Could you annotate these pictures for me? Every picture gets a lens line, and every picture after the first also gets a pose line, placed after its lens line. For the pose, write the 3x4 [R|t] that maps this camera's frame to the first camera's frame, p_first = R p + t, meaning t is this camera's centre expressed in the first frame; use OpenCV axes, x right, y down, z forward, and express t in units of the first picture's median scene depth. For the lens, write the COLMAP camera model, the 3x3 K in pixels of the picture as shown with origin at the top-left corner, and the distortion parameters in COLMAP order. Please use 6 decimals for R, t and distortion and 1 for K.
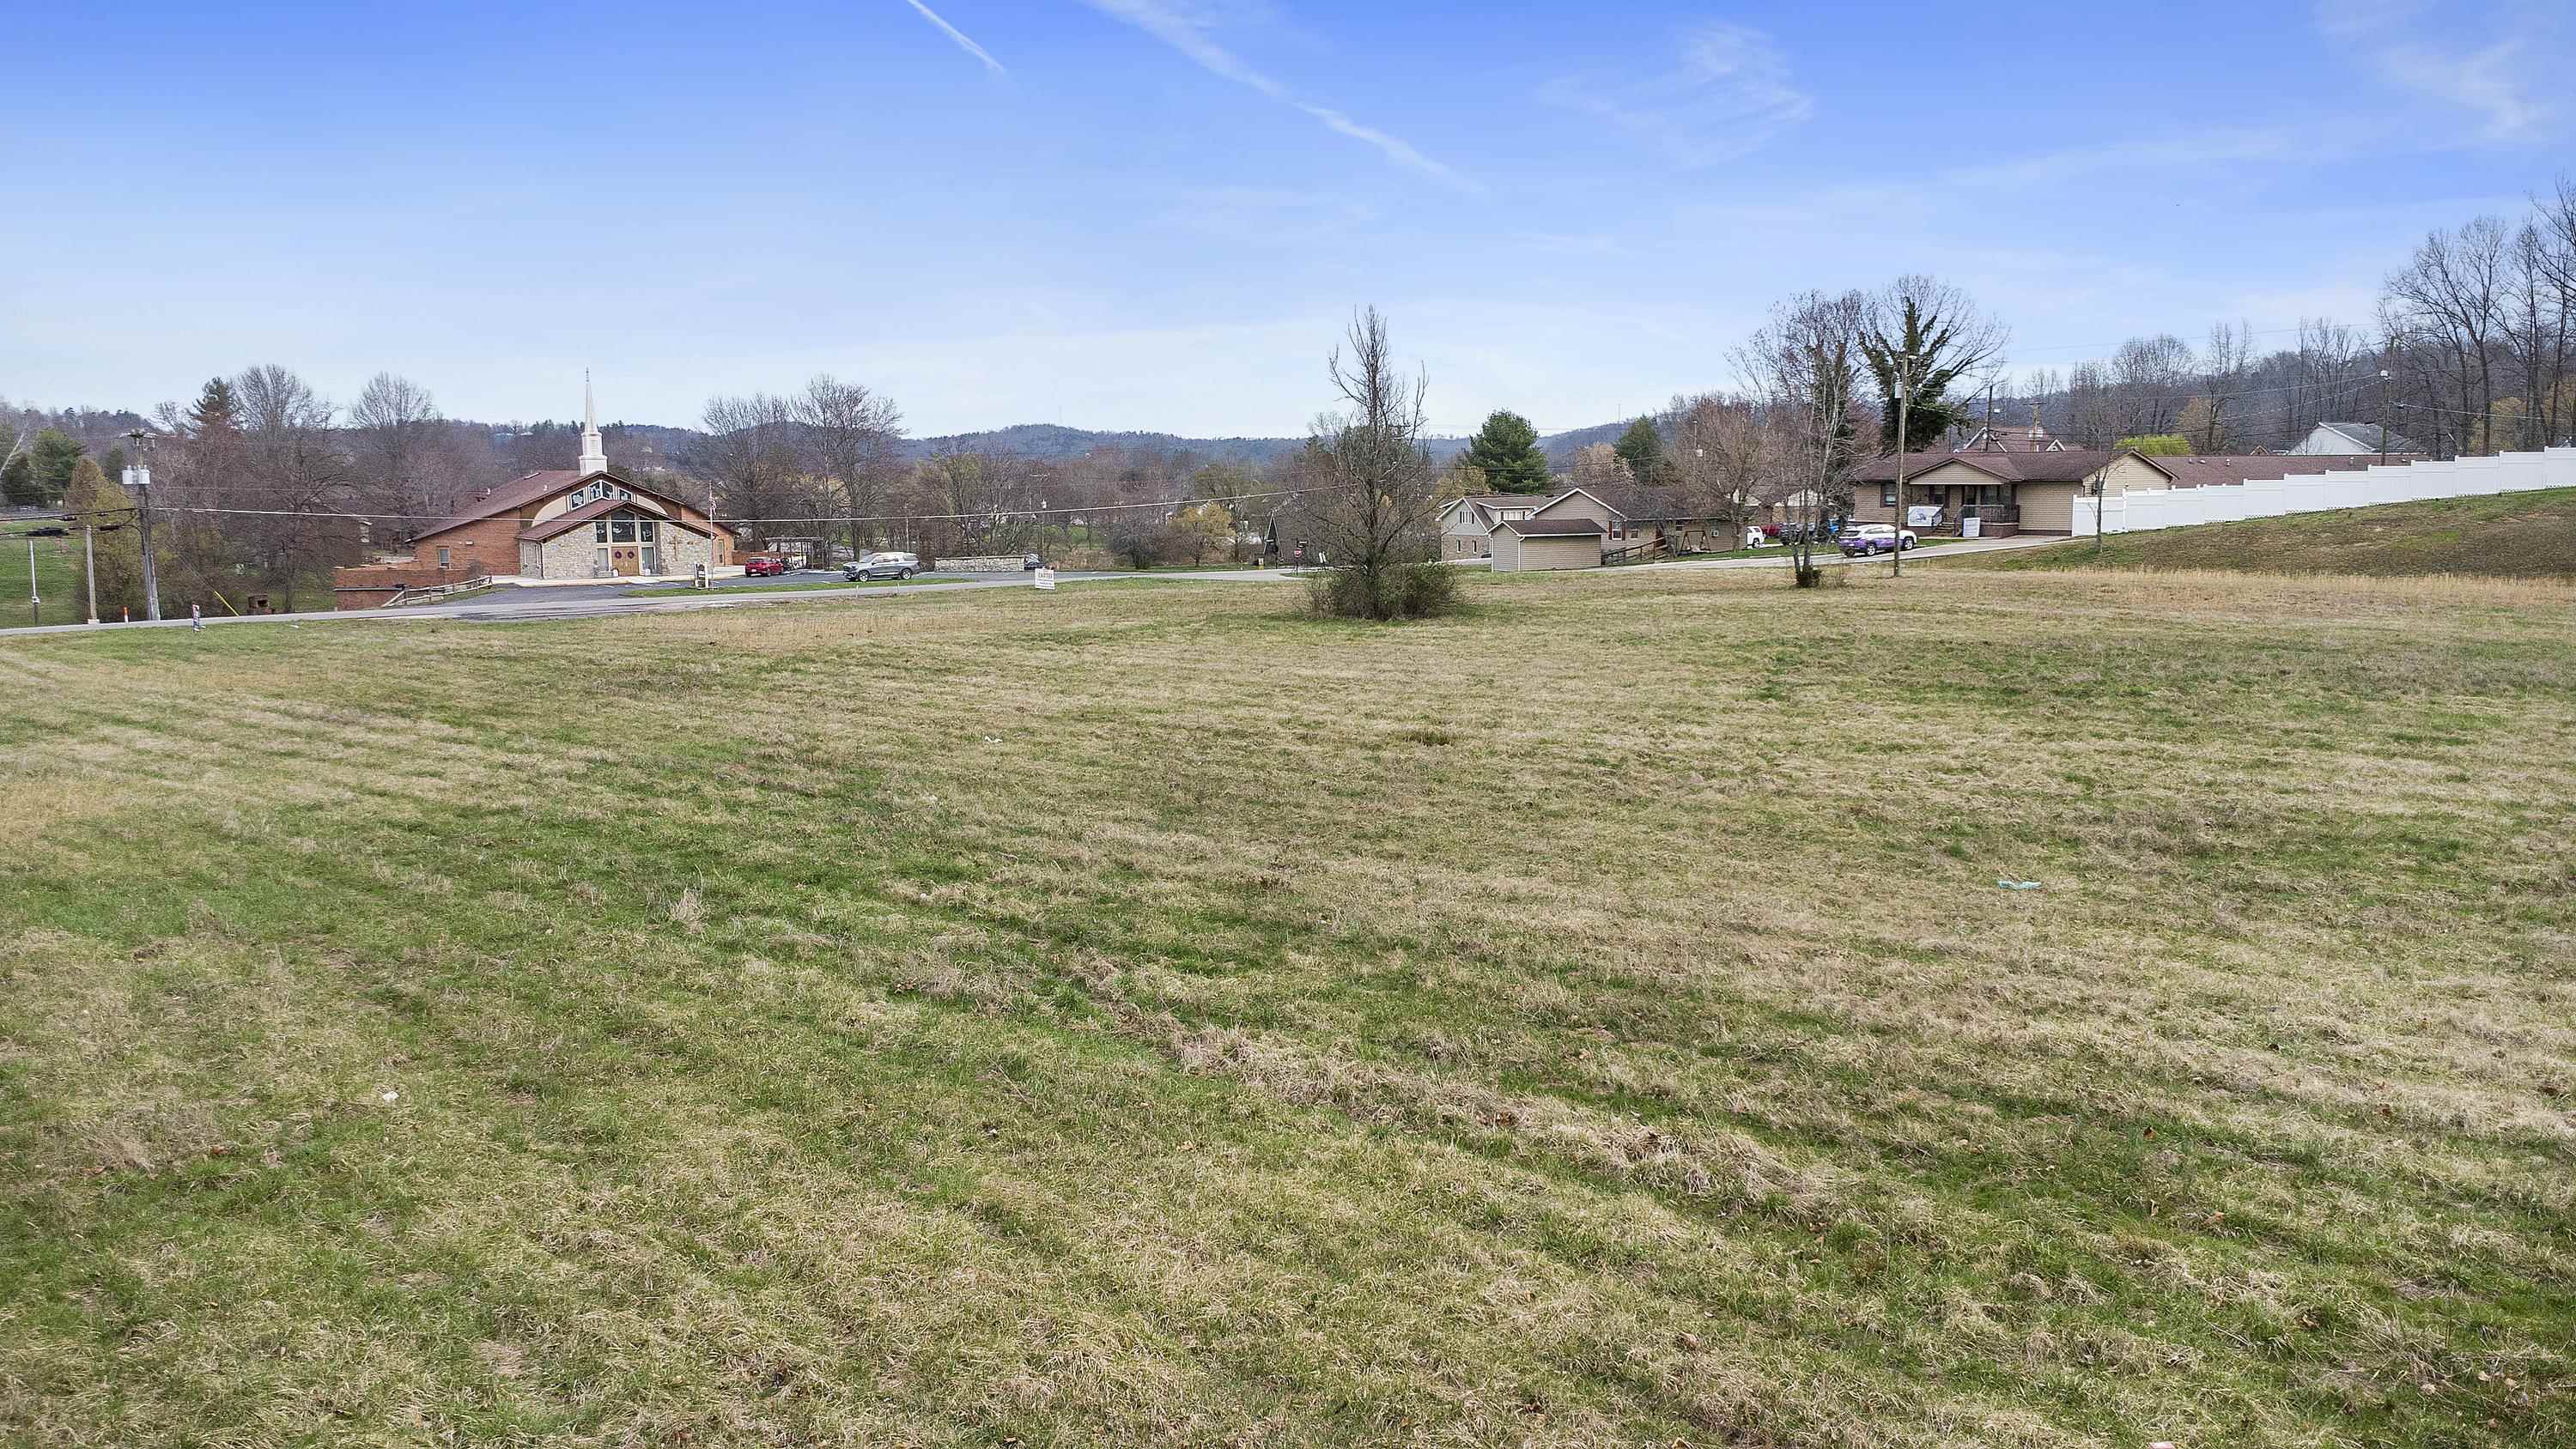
lens RADIAL K [[1861.4, 0, 1293.4], [0, 1861.4, 725.2], [0, 0, 1]] dist [0.036507, -0.049227]
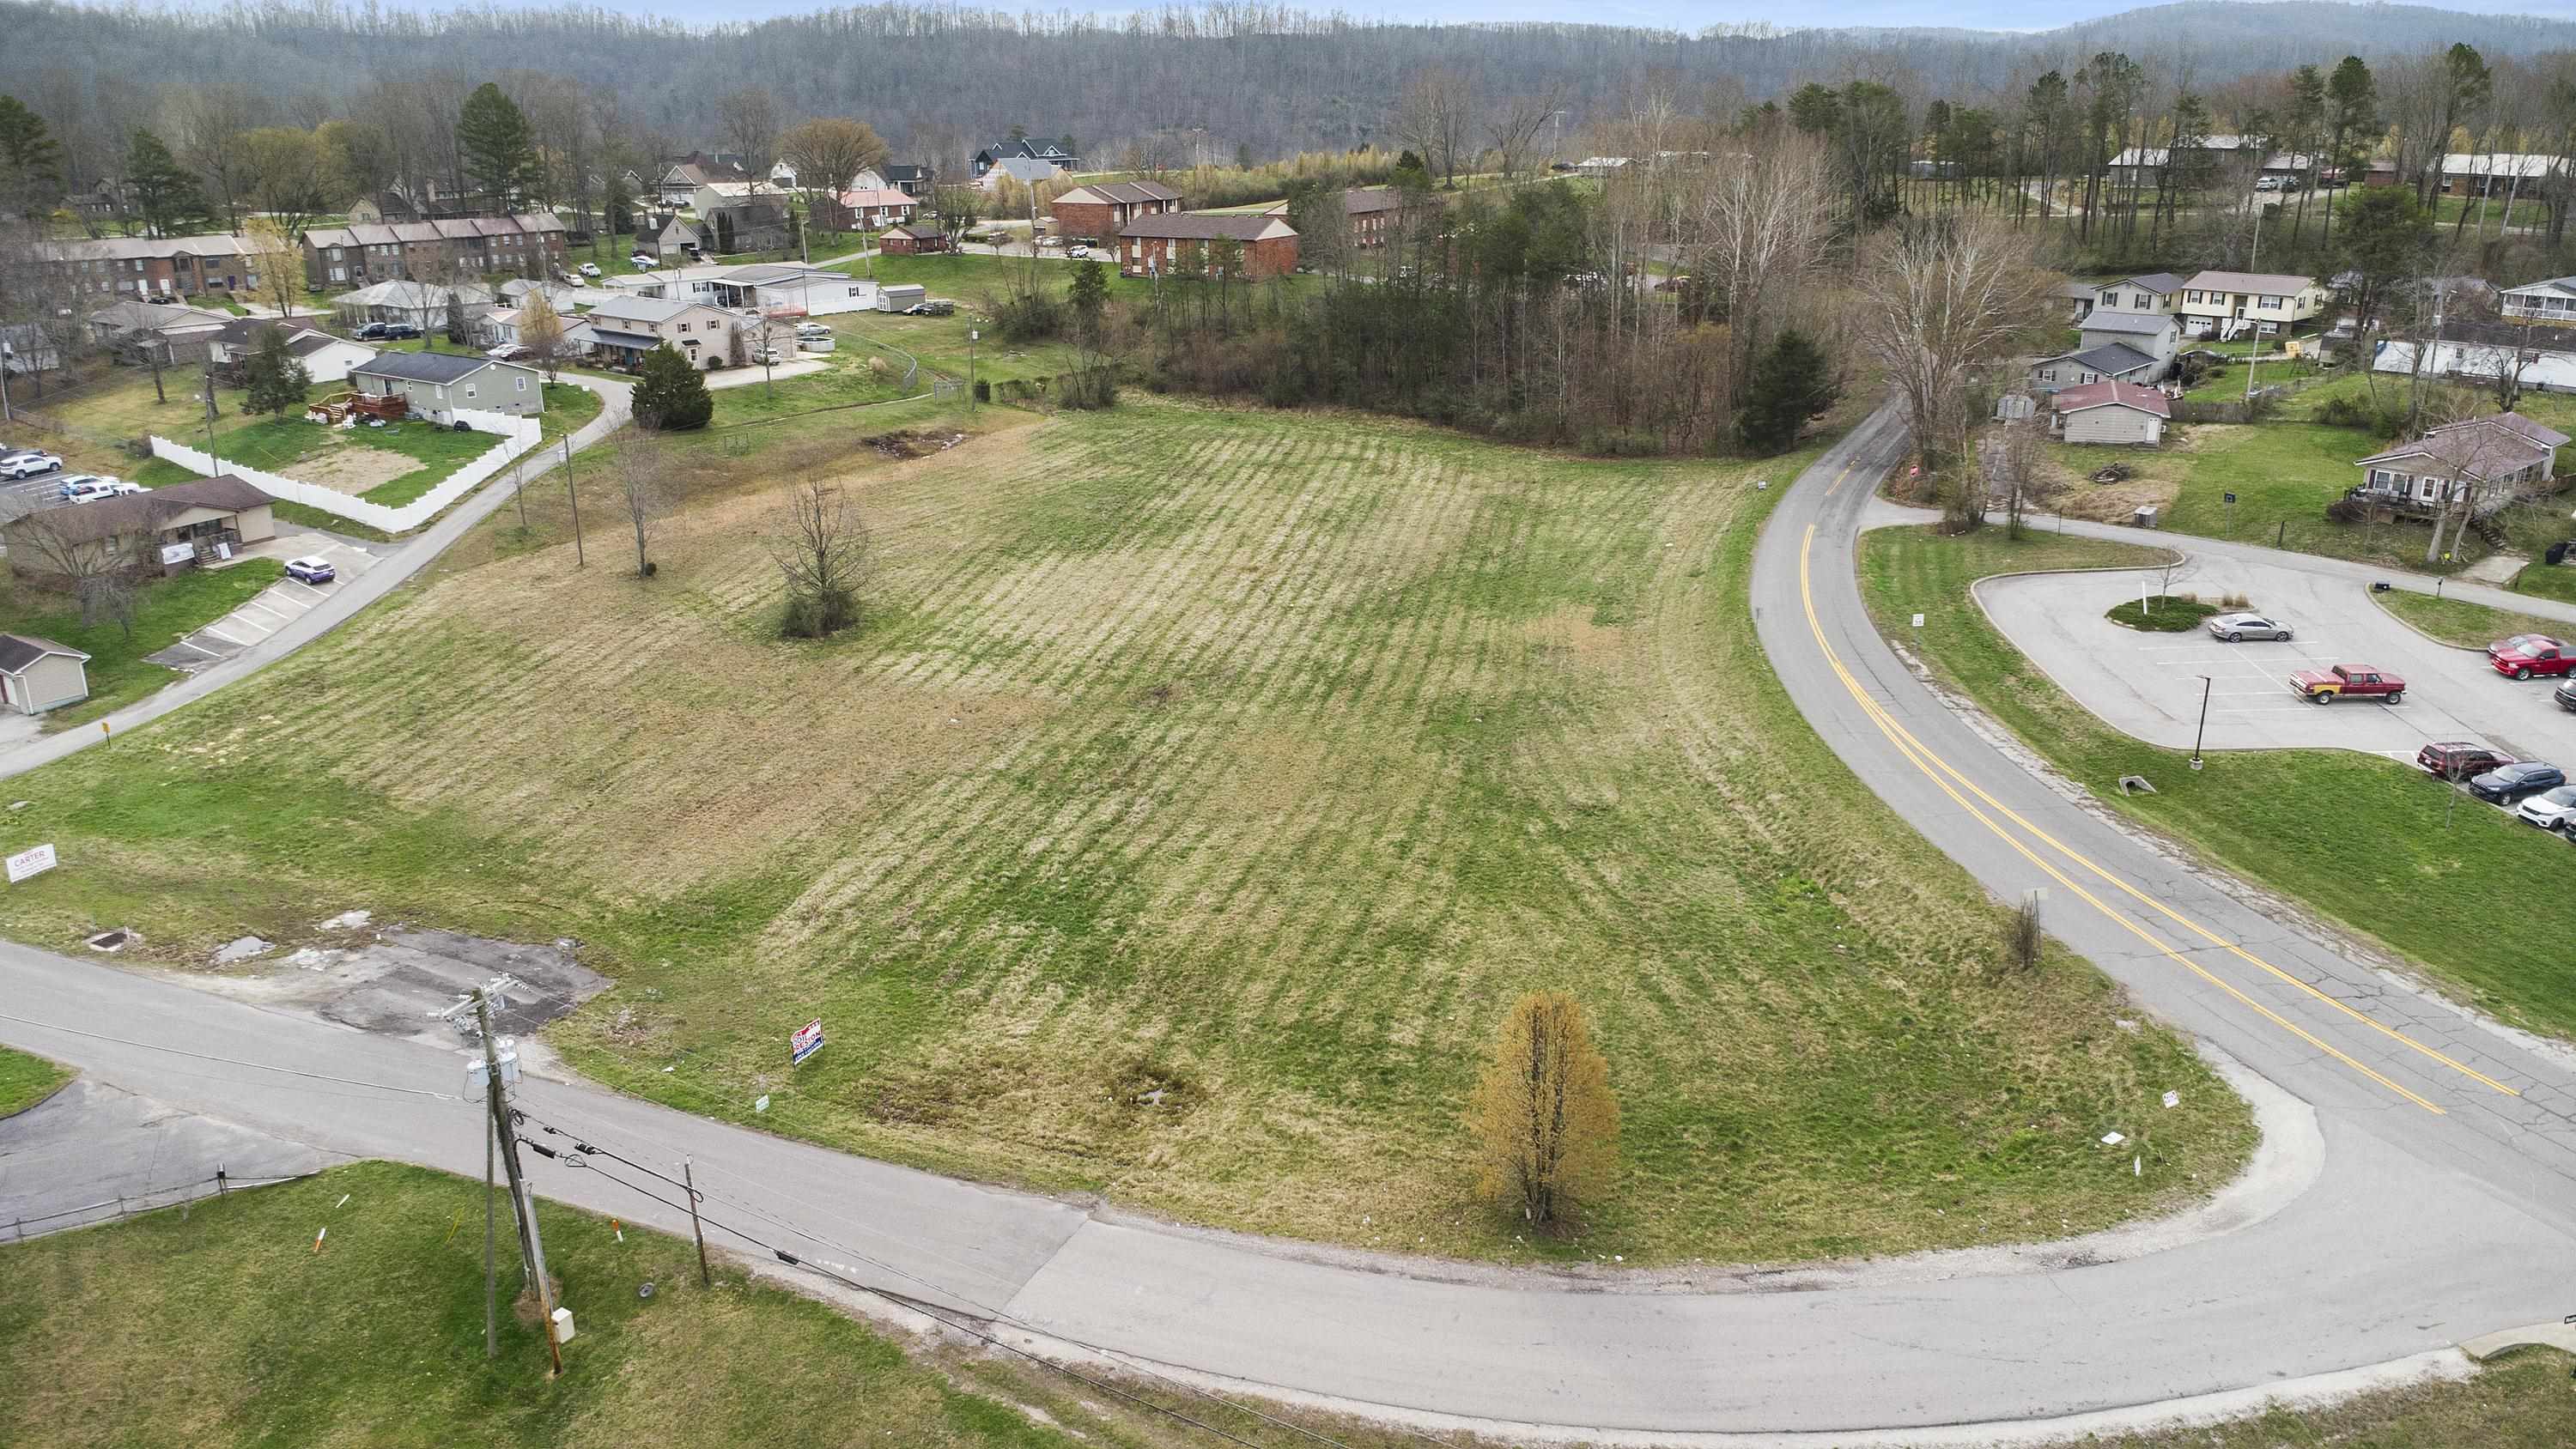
lens RADIAL K [[1861.4, 0, 1286.2], [0, 1861.4, 722.8], [0, 0, 1]] dist [0.036507, -0.049227]
pose [[-0.483079, -0.271094, 0.832552, -0.894849], [0.129853, 0.918164, 0.374317, -0.312670], [-0.865894, 0.288934, -0.408344, 0.747996]]
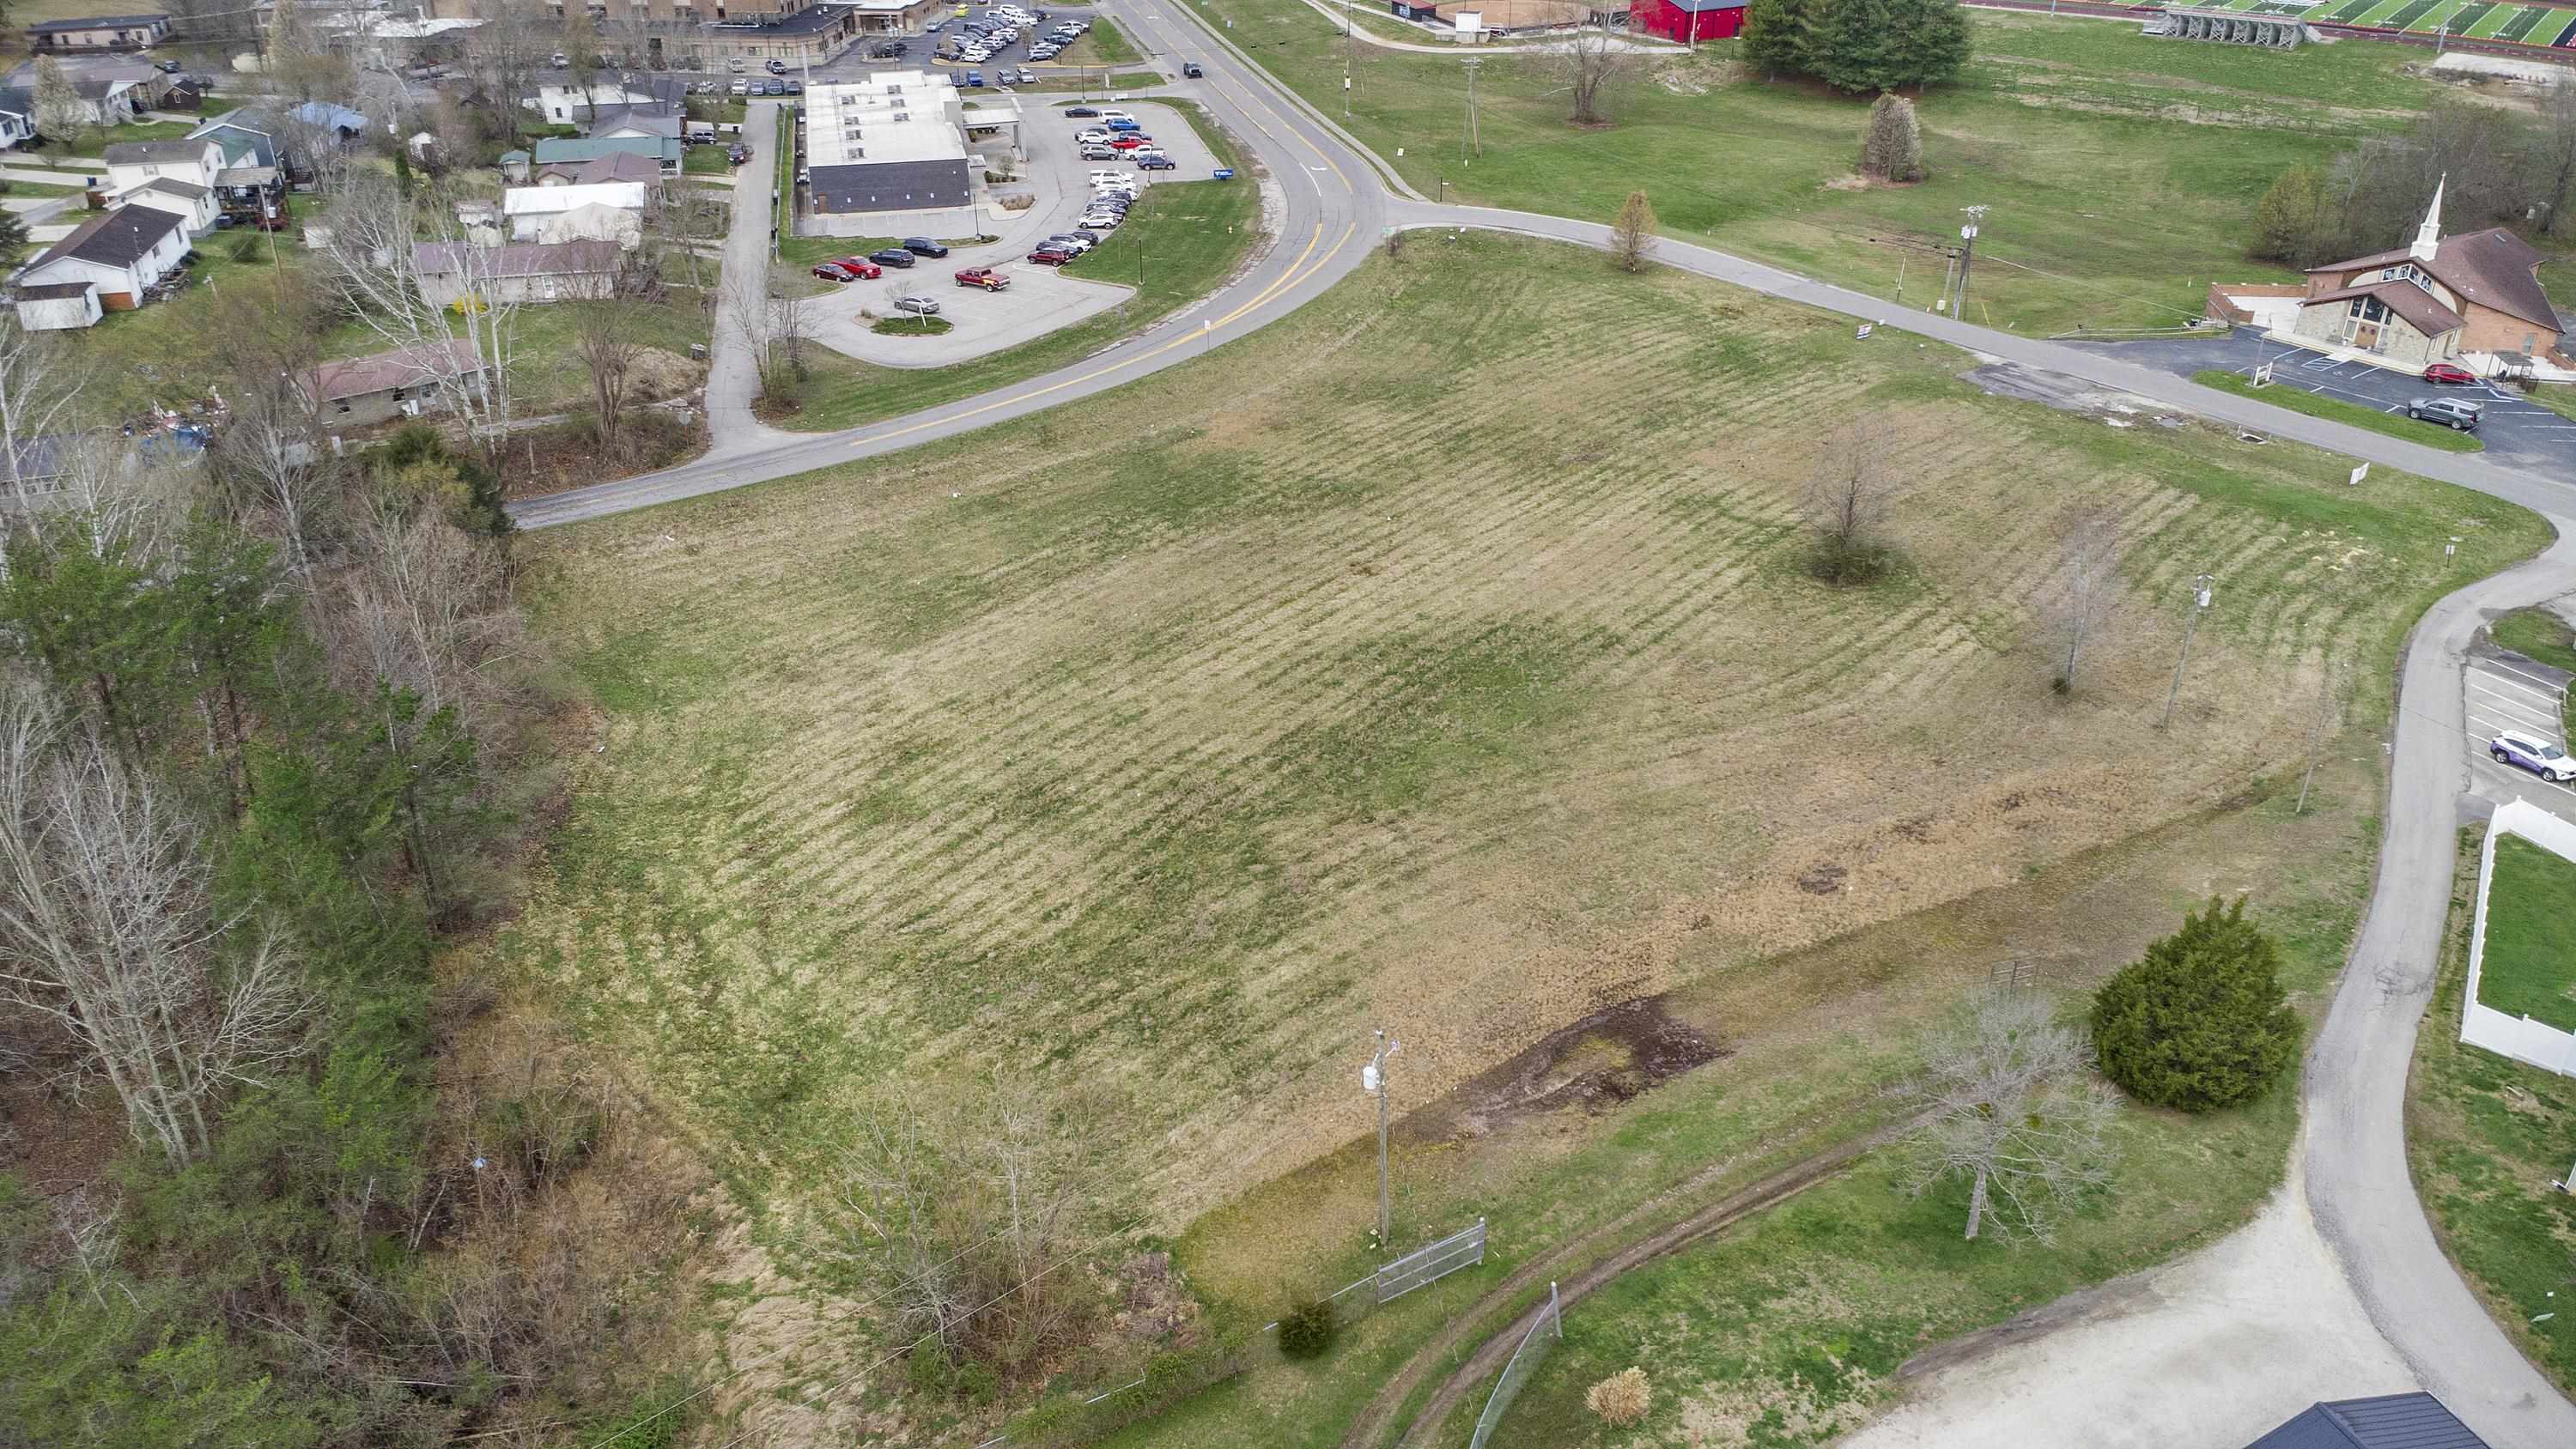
lens RADIAL K [[1861.4, 0, 1287.4], [0, 1861.4, 720.5], [0, 0, 1]] dist [0.036507, -0.049227]
pose [[-0.000778, 0.493623, -0.869676, 0.896551], [-0.126966, 0.862589, 0.489714, -0.397282], [0.991907, 0.110800, 0.062002, 0.214871]]
